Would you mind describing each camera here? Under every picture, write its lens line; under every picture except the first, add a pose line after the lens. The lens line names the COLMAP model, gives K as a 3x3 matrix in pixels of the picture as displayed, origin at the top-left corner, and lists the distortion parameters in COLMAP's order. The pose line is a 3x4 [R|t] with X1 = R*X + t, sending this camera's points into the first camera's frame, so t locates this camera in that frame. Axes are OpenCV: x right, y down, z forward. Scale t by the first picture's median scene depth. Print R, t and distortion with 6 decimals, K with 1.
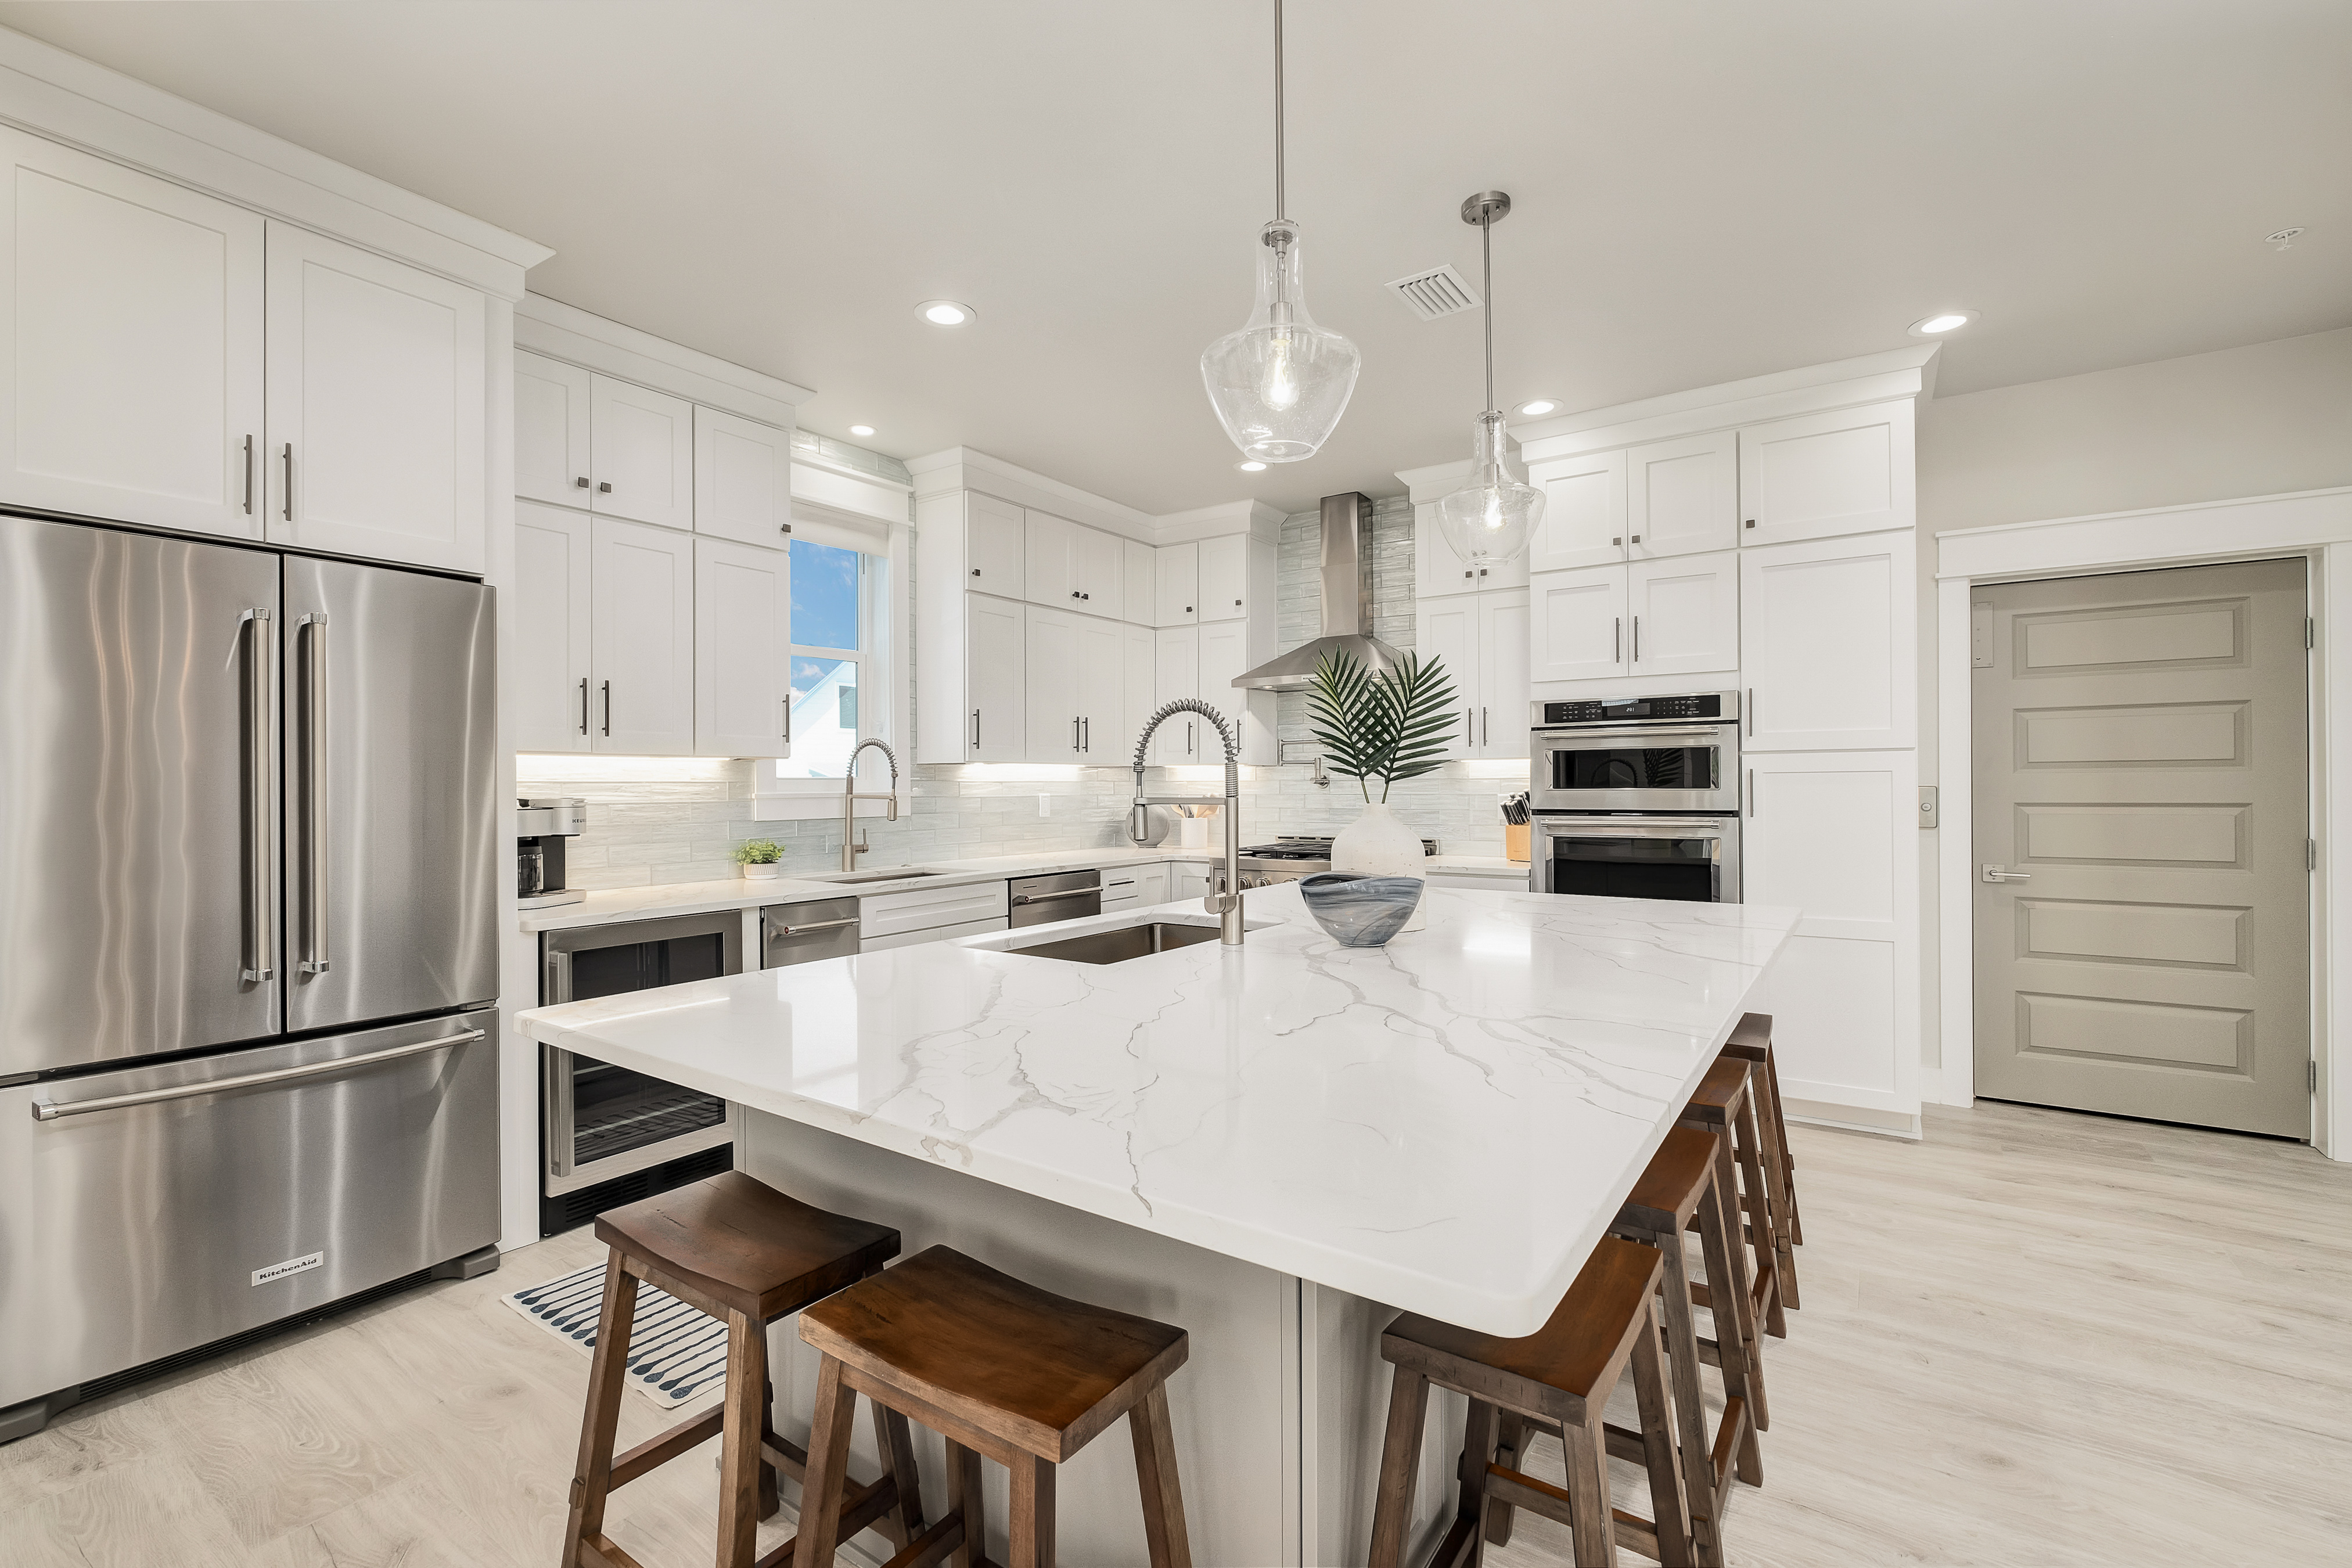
lens RADIAL K [[1022.4, 0, 1169.6], [0, 1022.4, 779.5], [0, 0, 1]] dist [-0.001483, -0.000212]
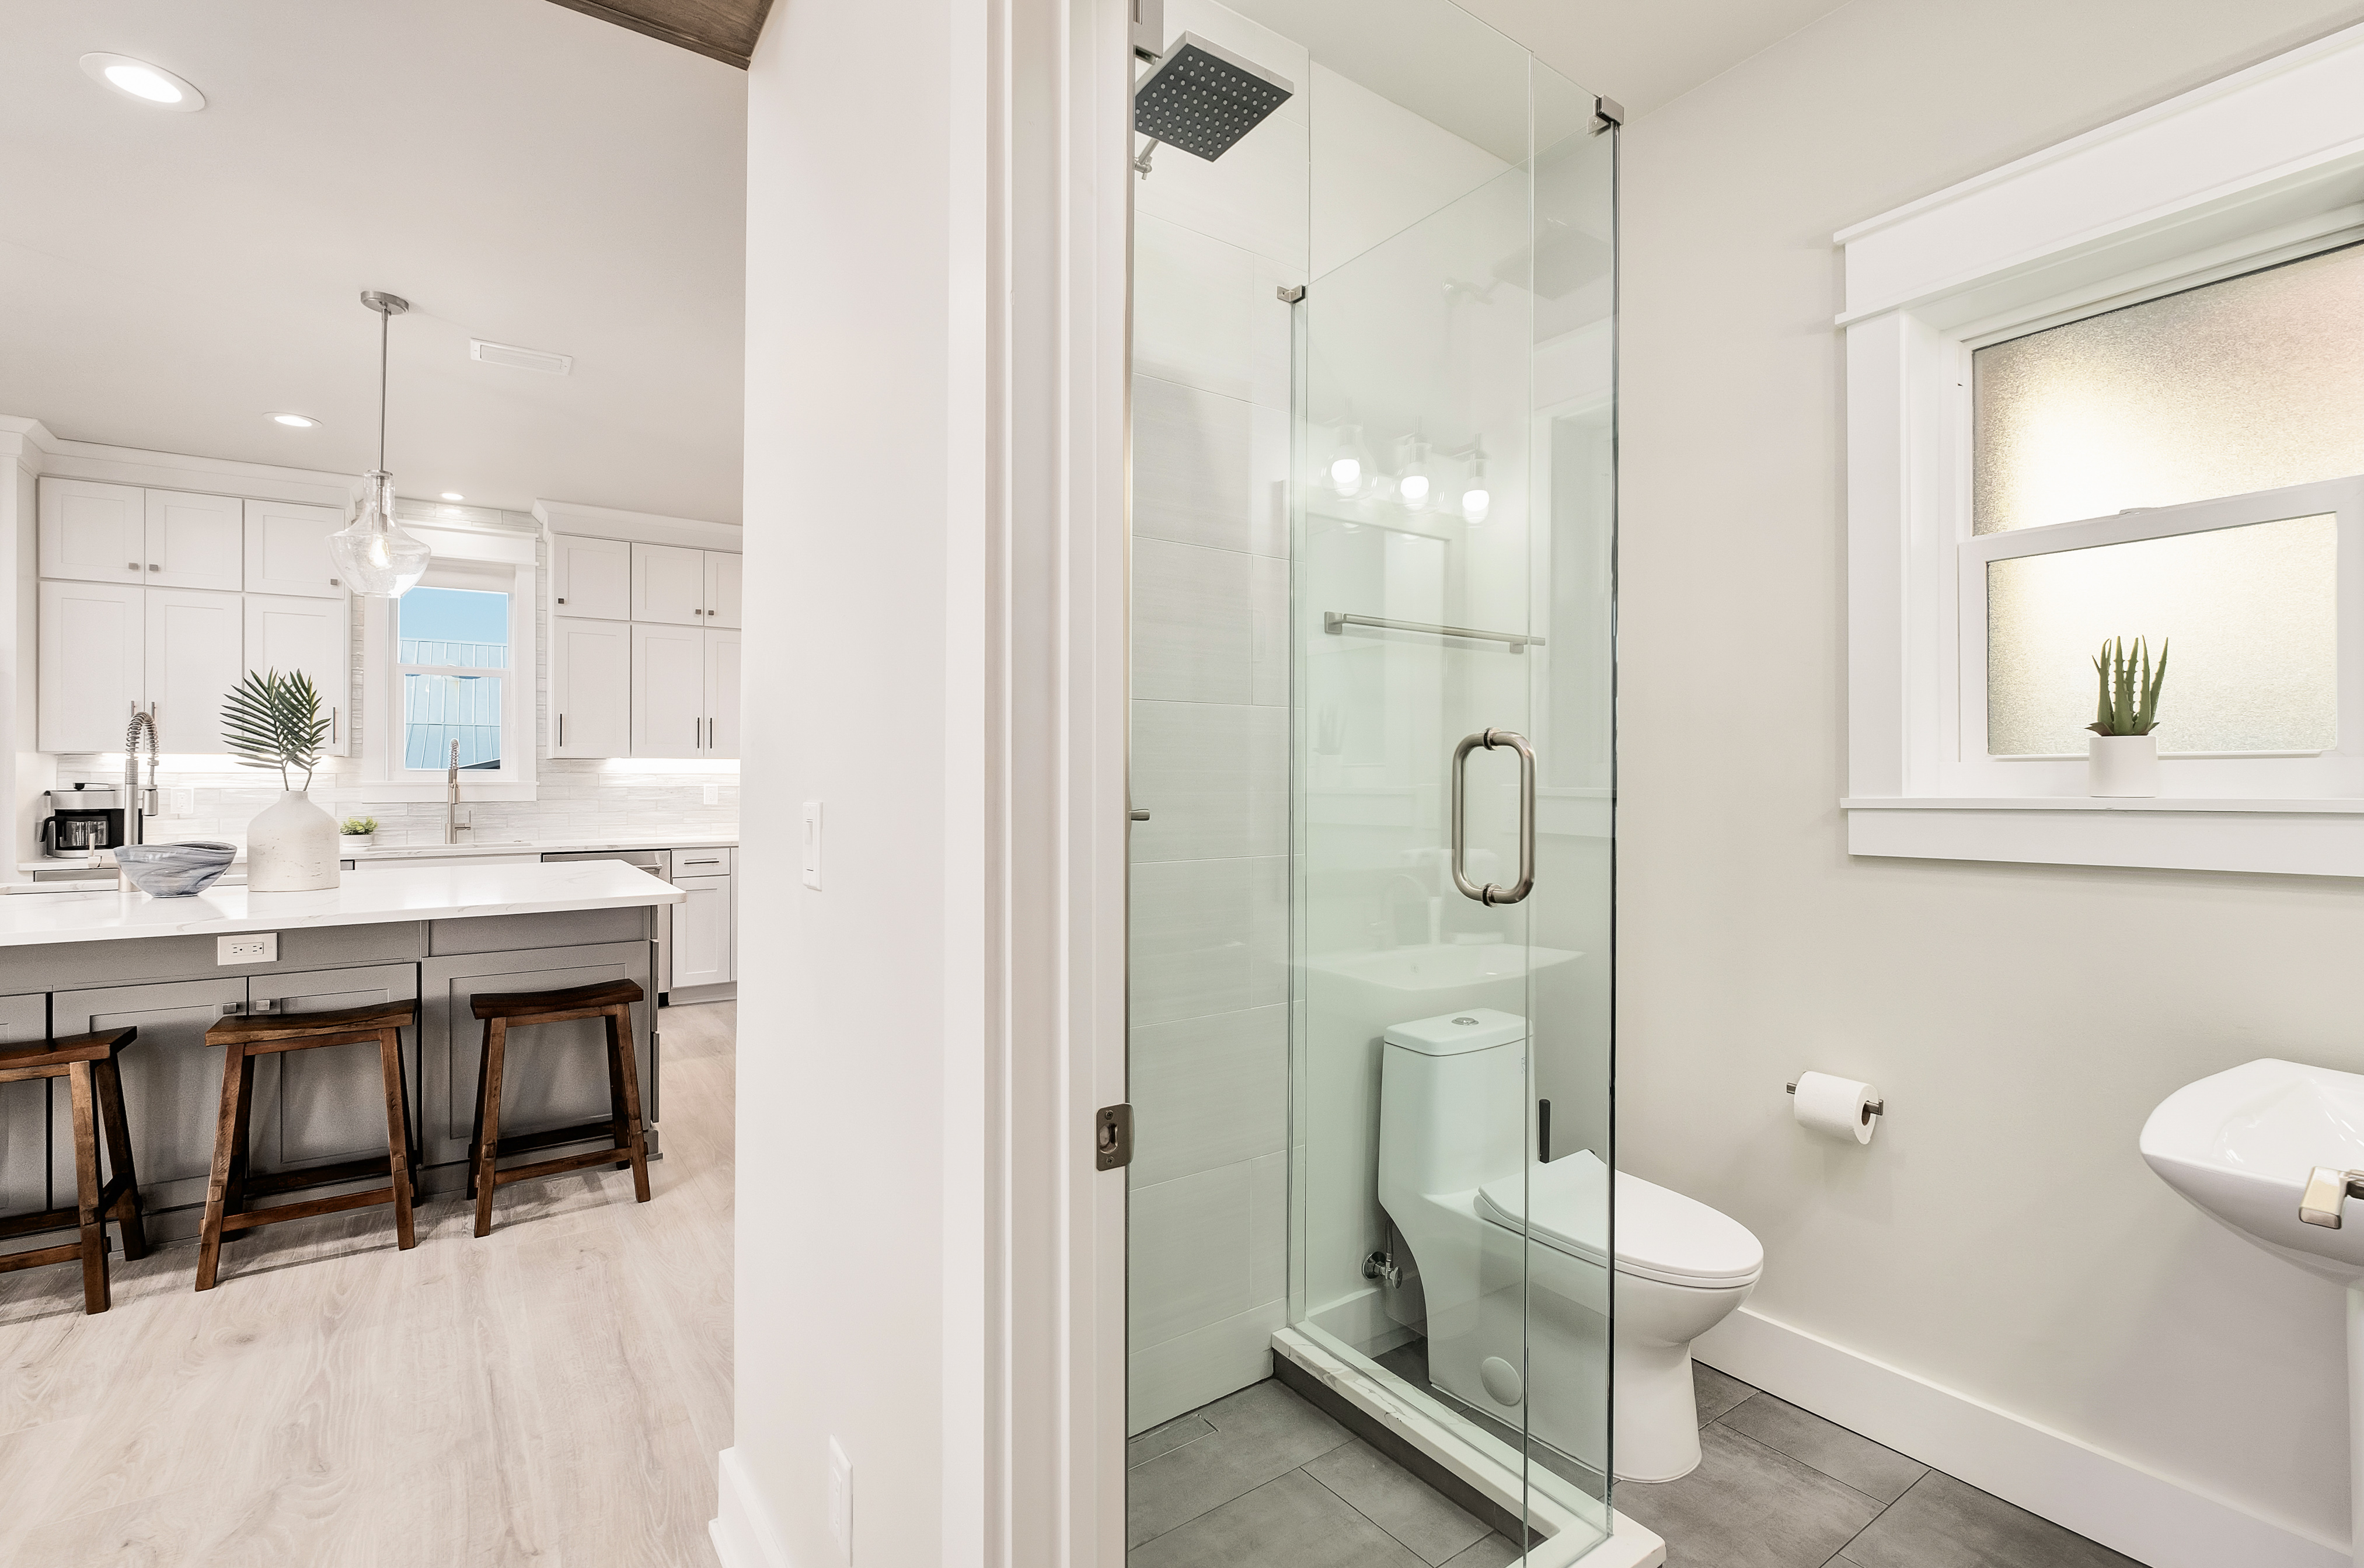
lens RADIAL K [[1027.5, 0, 1108.2], [0, 1027.5, 786.3], [0, 0, 1]] dist [-0.001483, -0.000212]
pose [[0.931033, 0.005501, -0.364895, 0.967259], [-0.000770, 0.999914, 0.013108, 0.000816], [0.364935, -0.011923, 0.930957, 0.113536]]
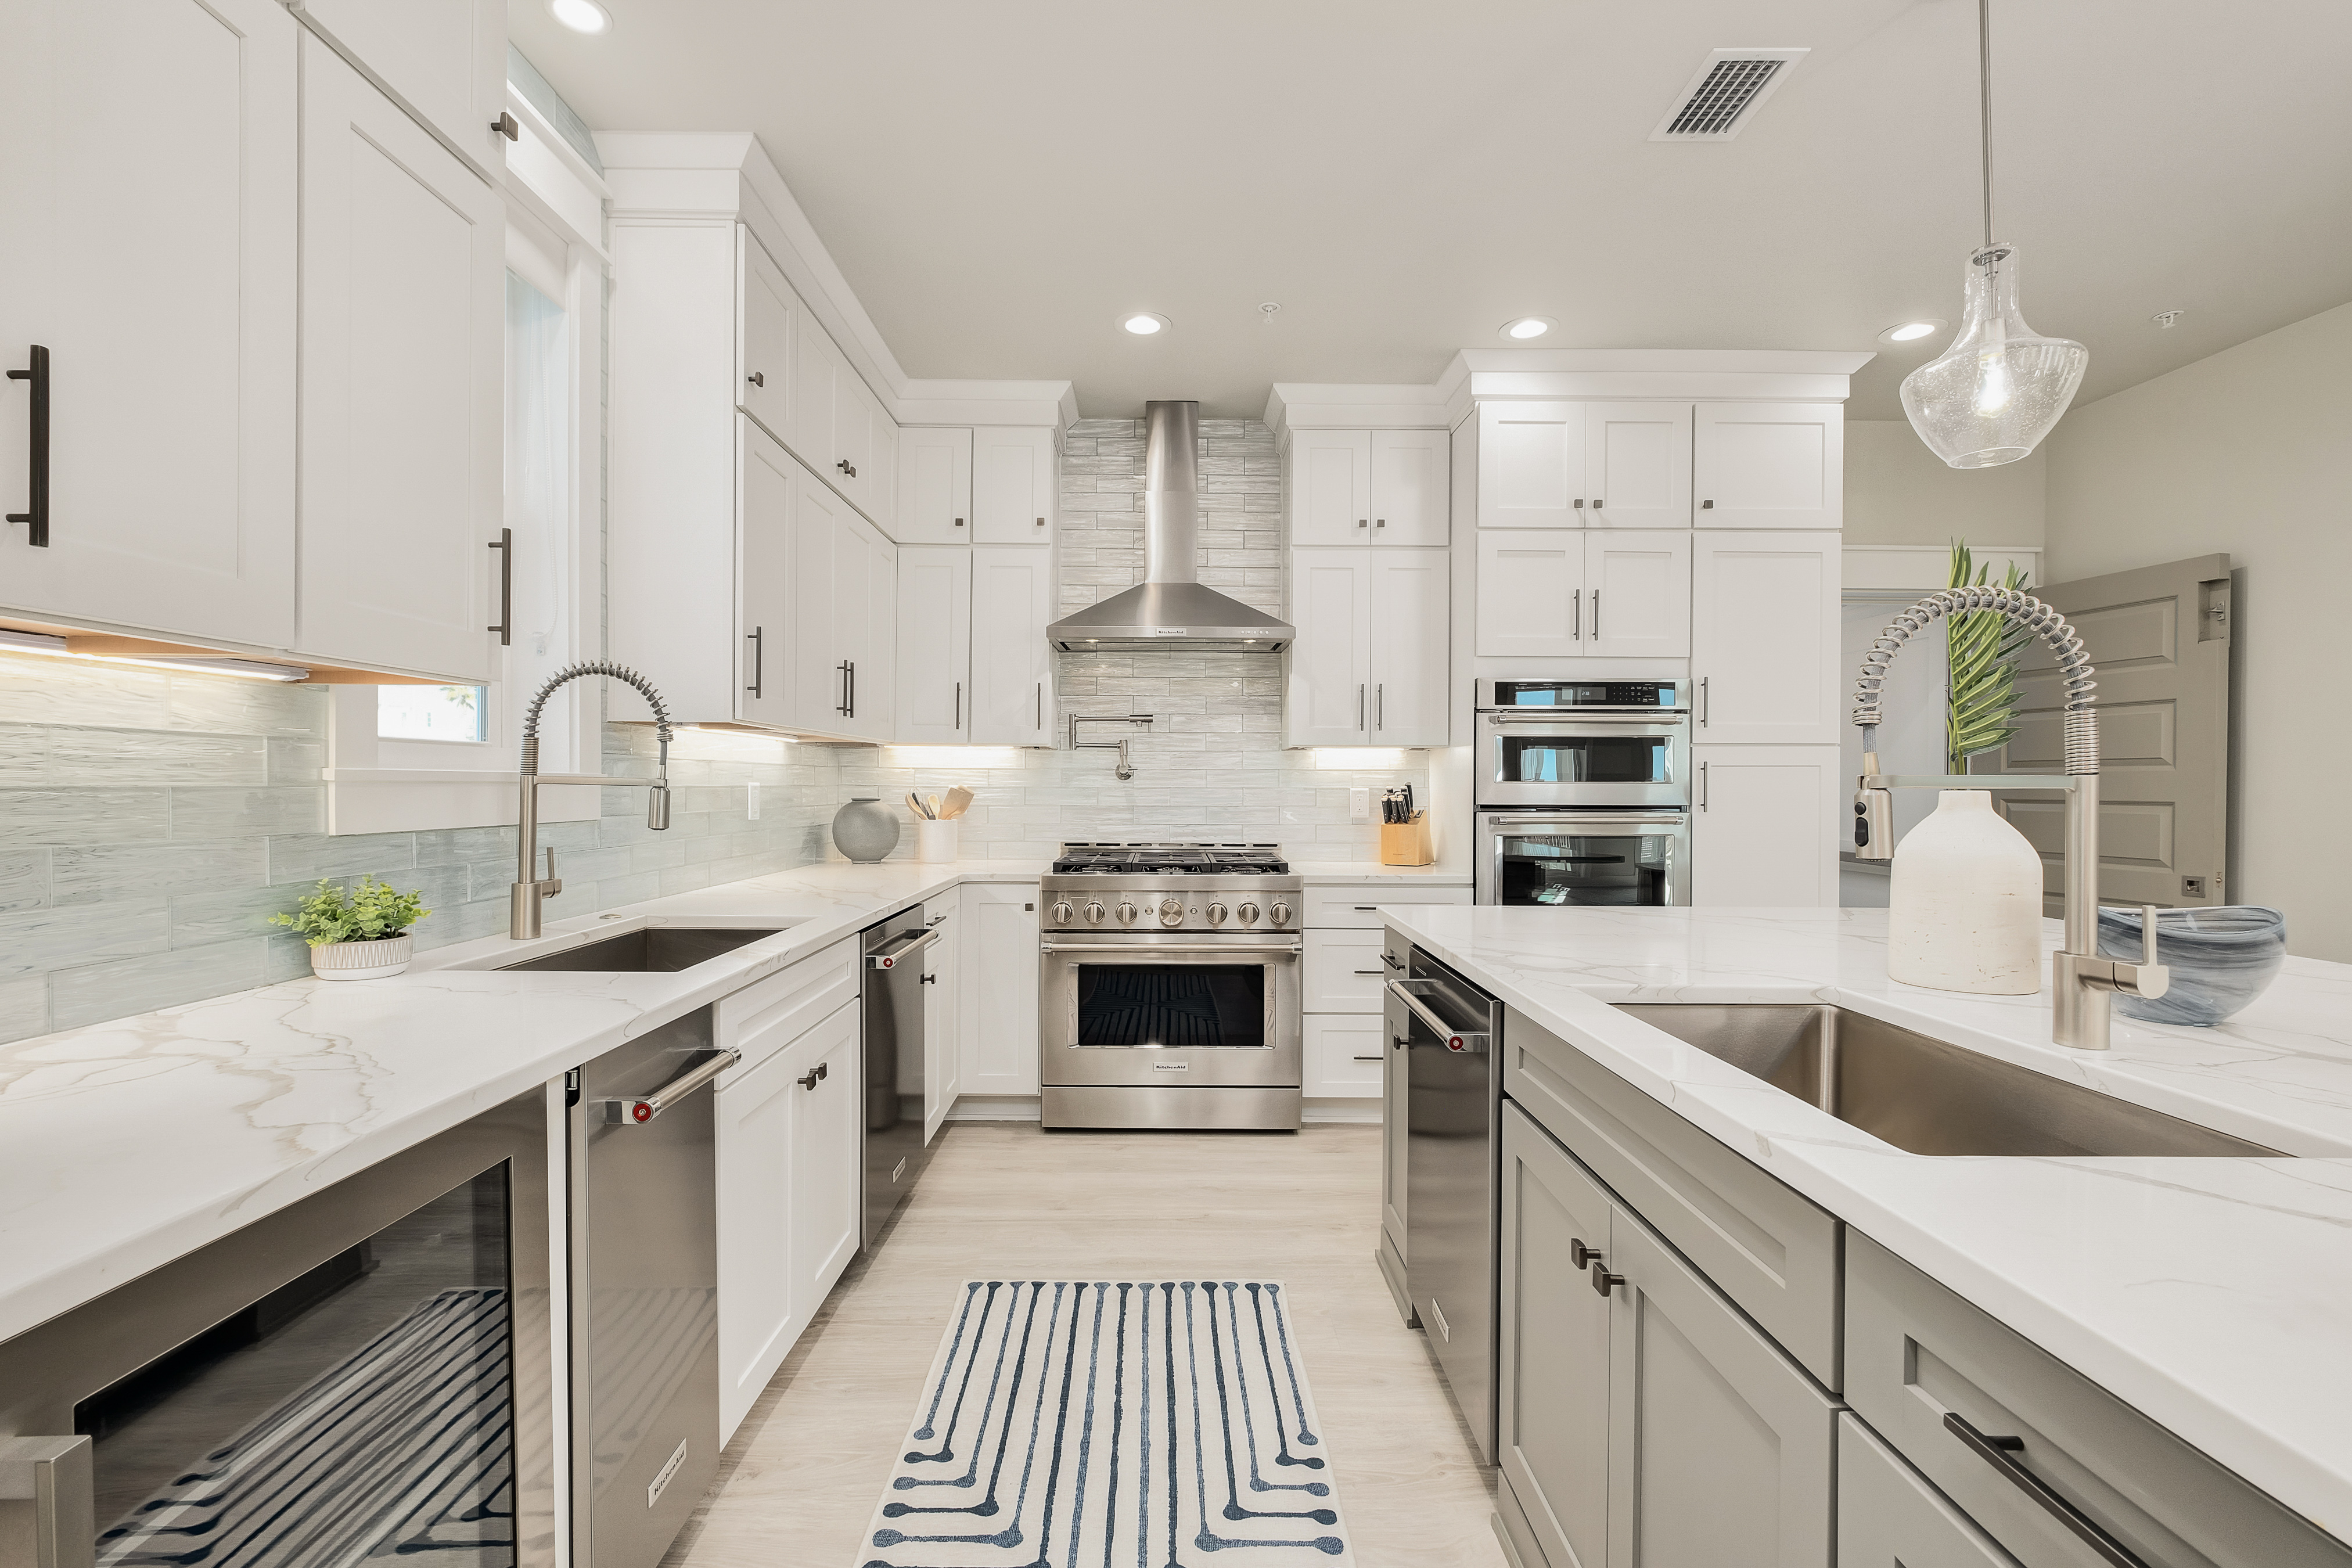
lens RADIAL K [[1022.4, 0, 1179.1], [0, 1022.4, 792.9], [0, 0, 1]] dist [-0.001483, -0.000212]
pose [[0.820676, 0.004777, 0.571374, -0.355727], [-0.011788, 0.999894, 0.008572, 0.015721], [-0.571272, -0.013770, 0.820645, 0.464406]]
